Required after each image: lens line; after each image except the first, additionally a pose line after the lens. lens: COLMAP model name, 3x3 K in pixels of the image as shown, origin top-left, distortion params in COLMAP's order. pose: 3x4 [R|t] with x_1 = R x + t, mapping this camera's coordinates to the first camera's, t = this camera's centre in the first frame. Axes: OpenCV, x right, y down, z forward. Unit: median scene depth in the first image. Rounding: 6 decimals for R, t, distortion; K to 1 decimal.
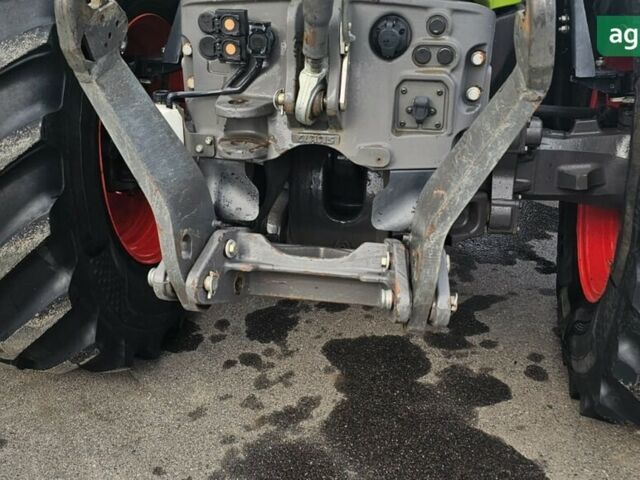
lens RADIAL K [[662.1, 0, 343.7], [0, 662.1, 203.9], [0, 0, 1]] dist [0.055385, -0.002656]
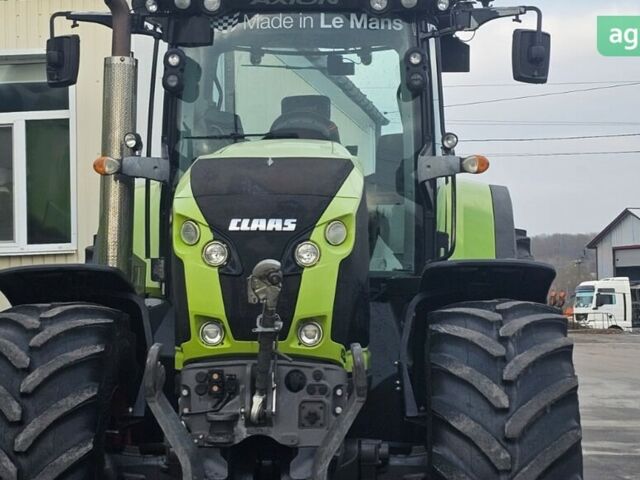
lens RADIAL K [[797.5, 0, 319.8], [0, 797.5, 273.0], [0, 0, 1]] dist [0.076099, 0.010543]
pose [[0.990480, 0.002951, 0.137627, -0.190006], [0.057591, 0.899190, -0.433753, 0.507943], [-0.125033, 0.437549, 0.890459, -1.307499]]
